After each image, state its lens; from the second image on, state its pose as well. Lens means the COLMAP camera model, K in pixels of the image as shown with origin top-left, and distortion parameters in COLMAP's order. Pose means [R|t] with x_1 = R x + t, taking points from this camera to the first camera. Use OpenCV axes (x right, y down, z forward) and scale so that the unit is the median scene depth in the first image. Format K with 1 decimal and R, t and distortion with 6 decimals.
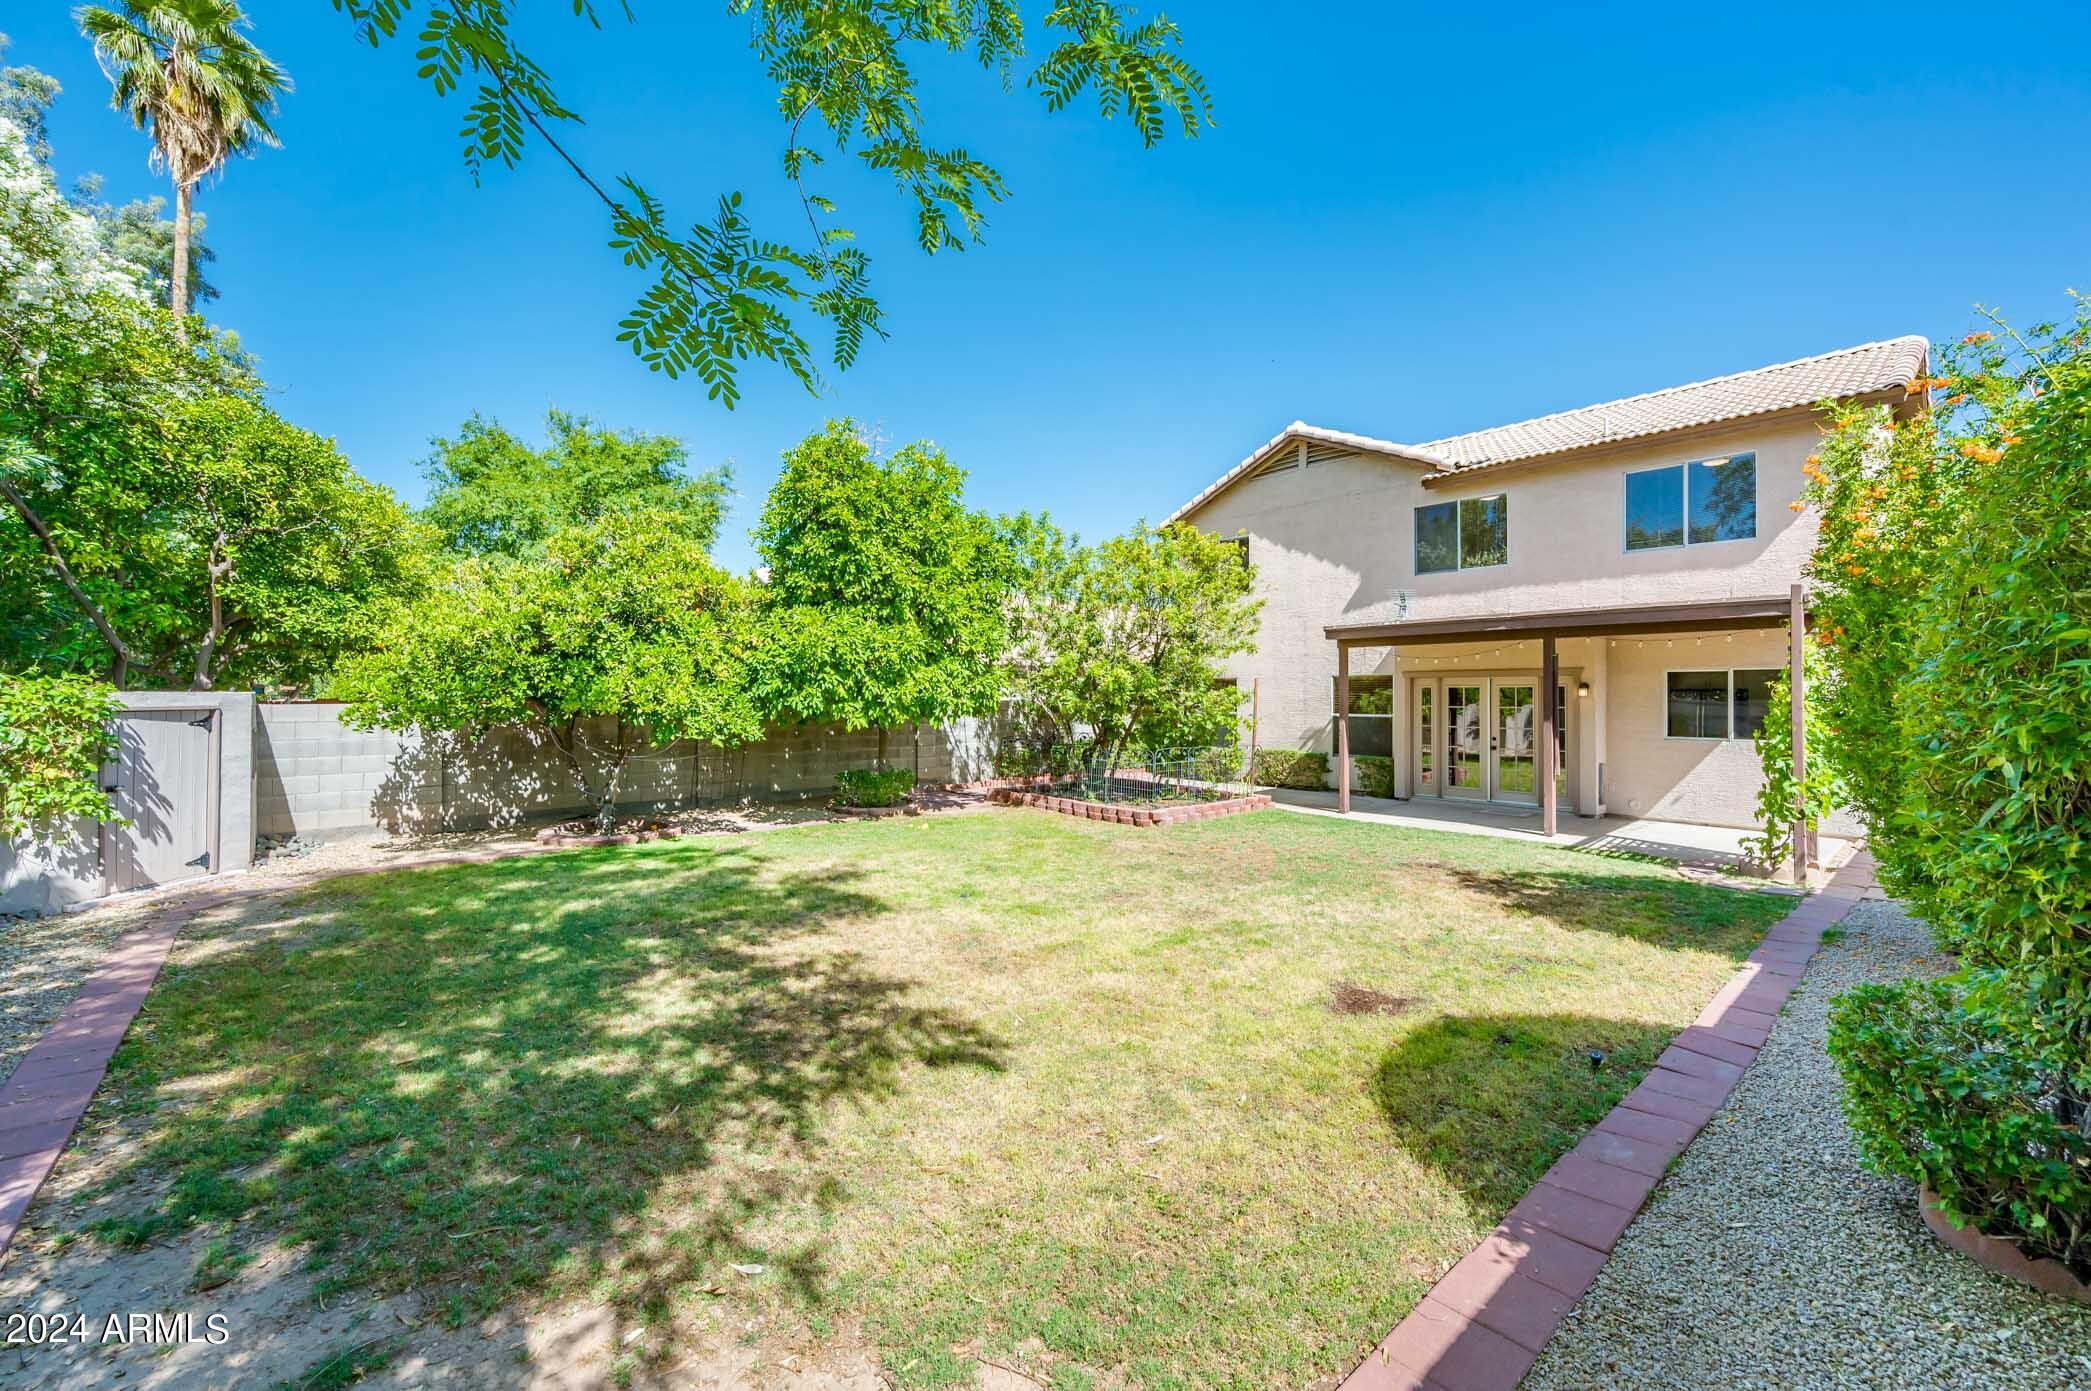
lens RADIAL K [[856.9, 0, 1054.8], [0, 856.9, 689.8], [0, 0, 1]] dist [0.008861, -0.000265]
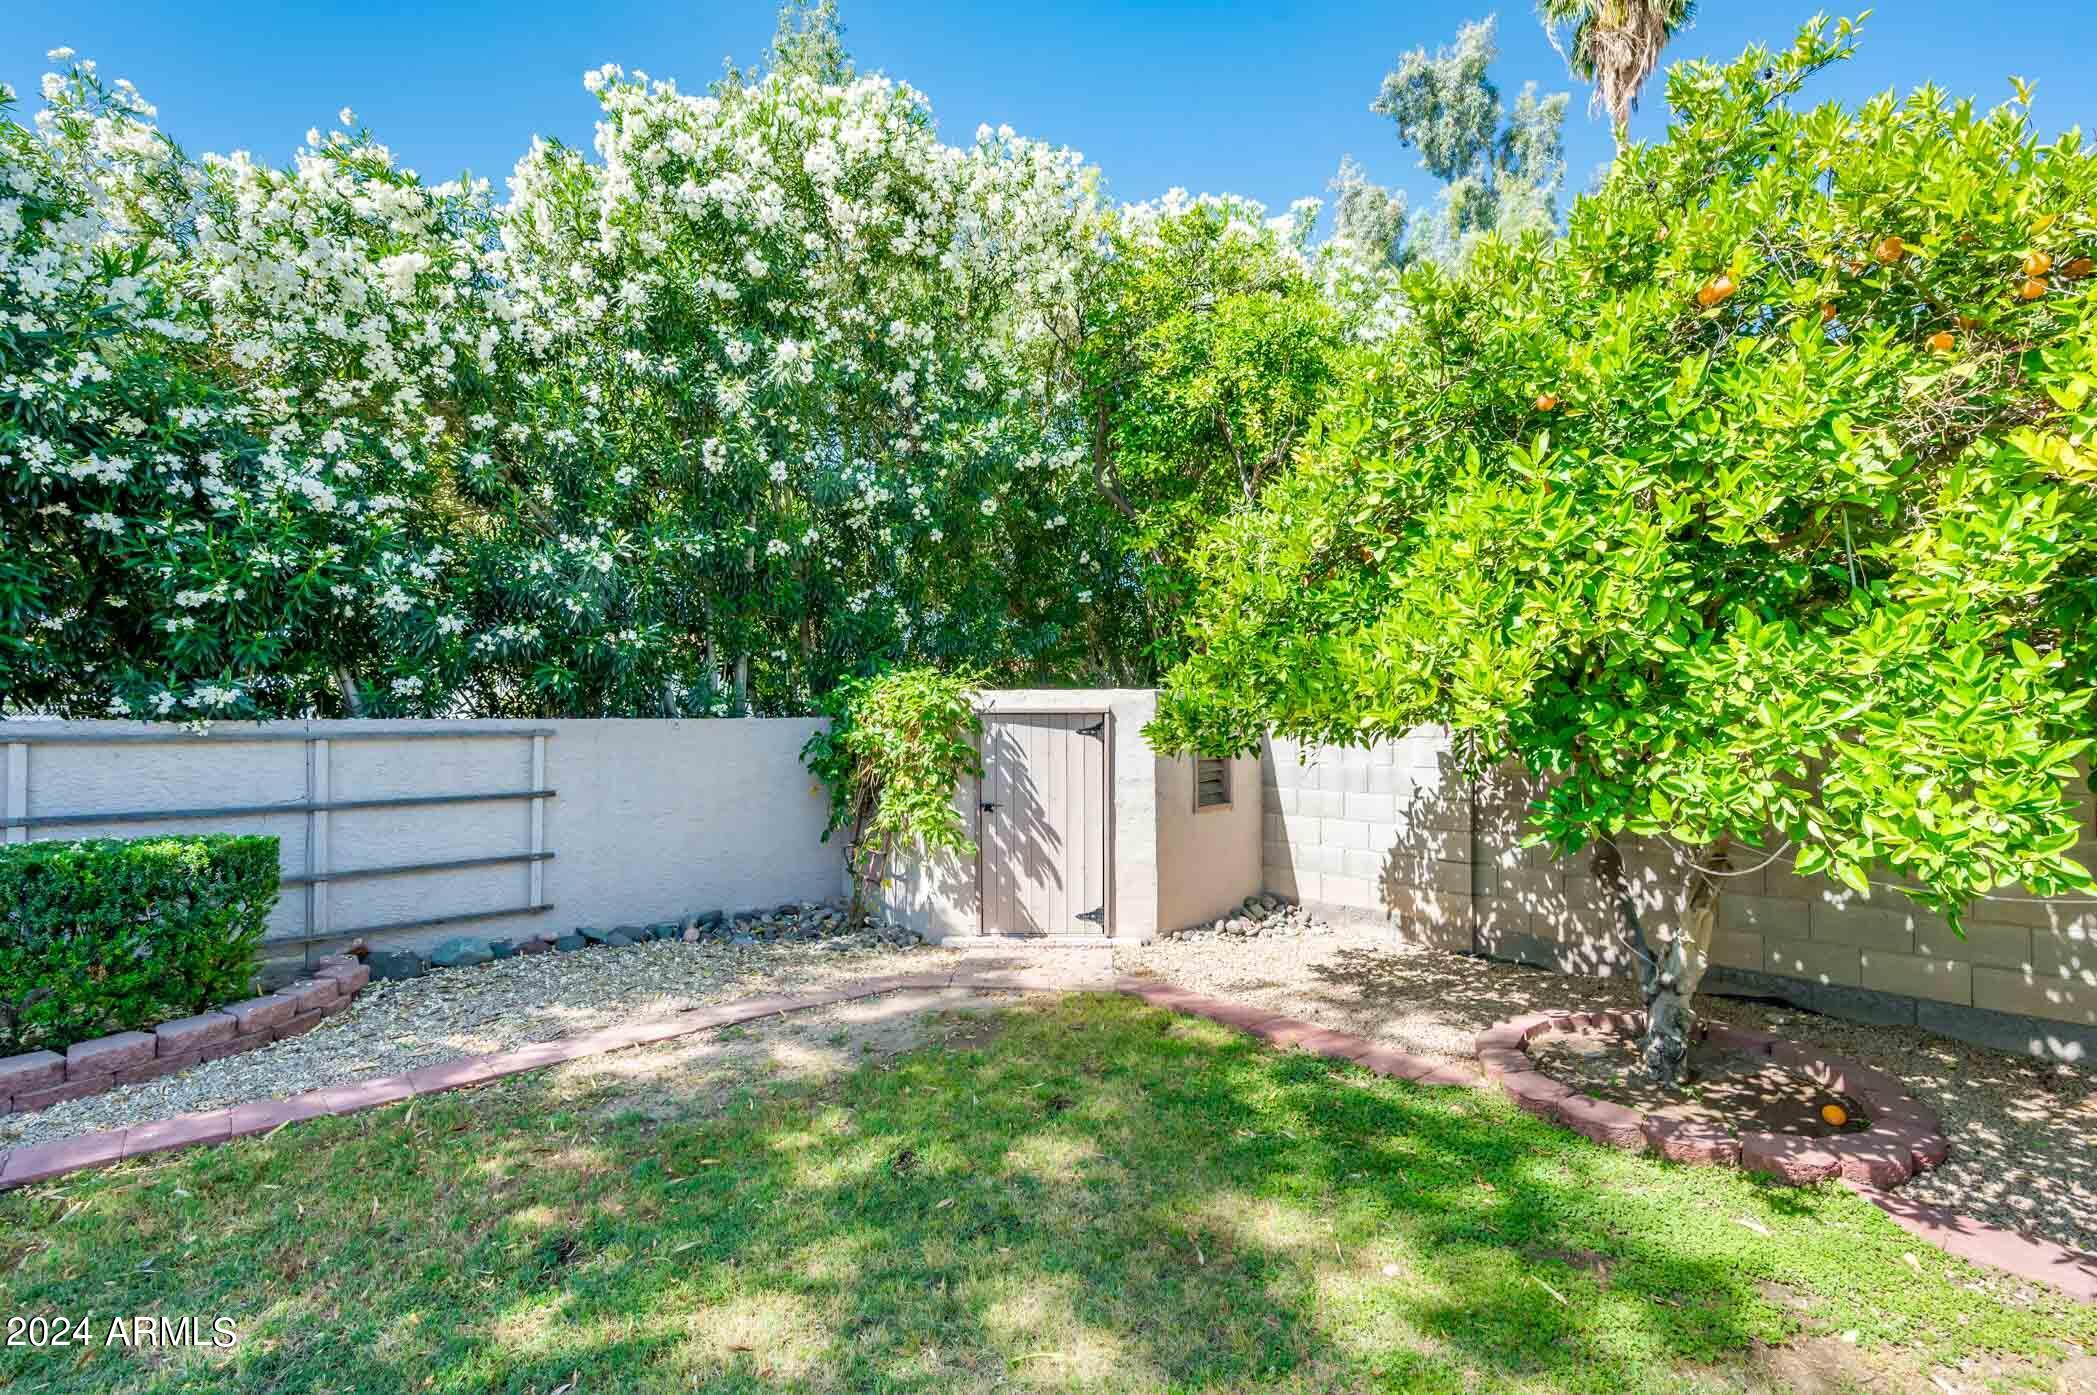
lens RADIAL K [[929.3, 0, 1060.7], [0, 929.3, 700.3], [0, 0, 1]] dist [-0.012676, 0.000108]
pose [[-0.013746, -0.009879, -0.999857, -0.140968], [0.007995, 0.999918, -0.009989, 0.013844], [0.999874, -0.008131, -0.013666, 0.720131]]
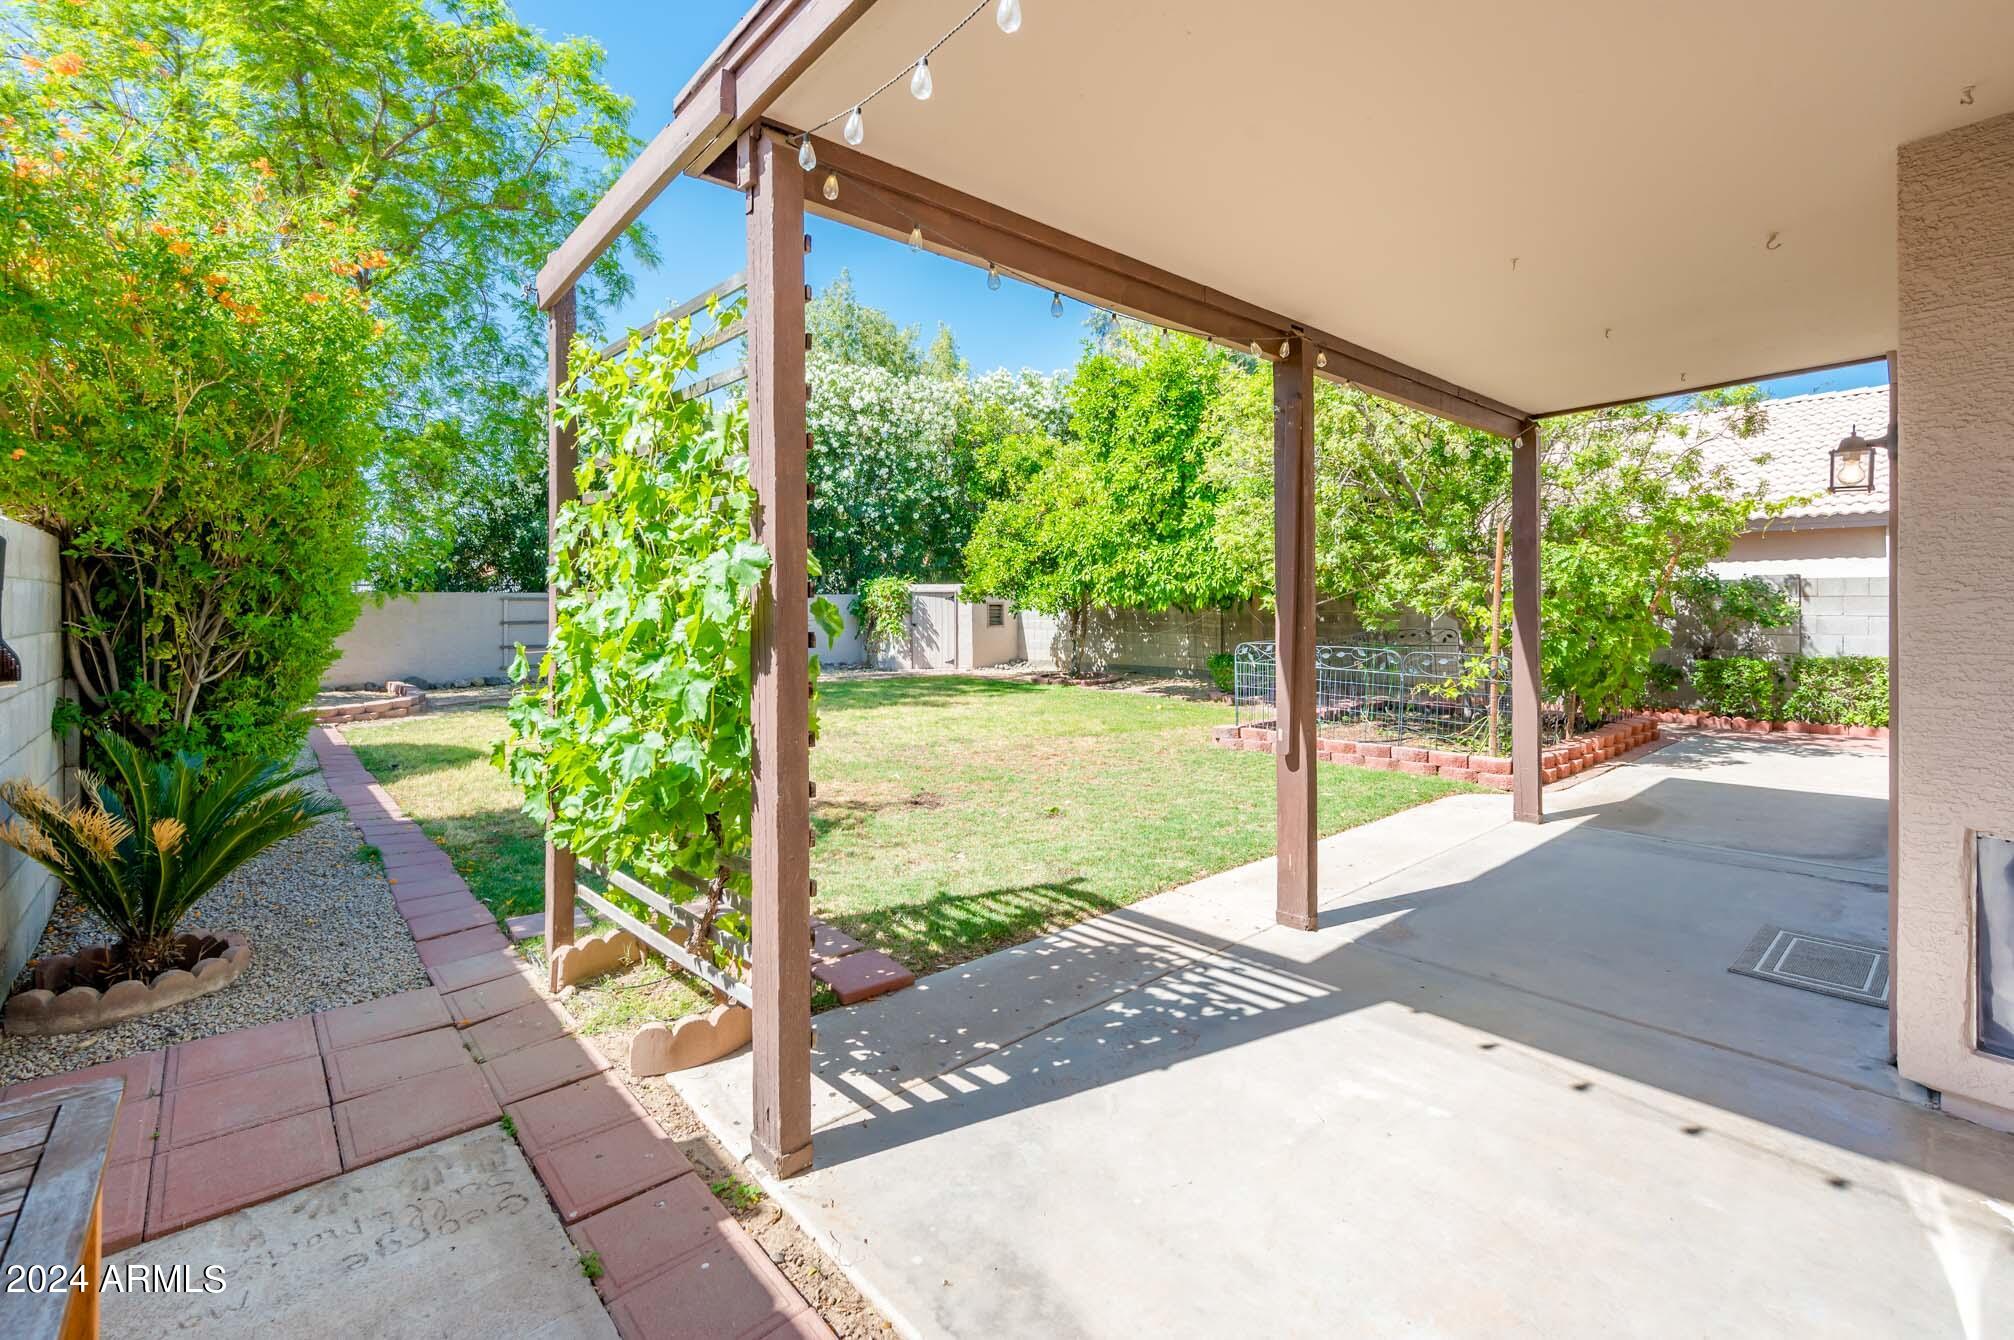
lens RADIAL K [[894.8, 0, 1077.8], [0, 894.8, 605.8], [0, 0, 1]] dist [-0.001628, -0.002551]
pose [[0.042299, 0.005244, -0.999091, 0.940816], [0.008651, 0.999947, 0.005615, 0.034442], [0.999068, -0.008881, 0.042251, 0.899010]]
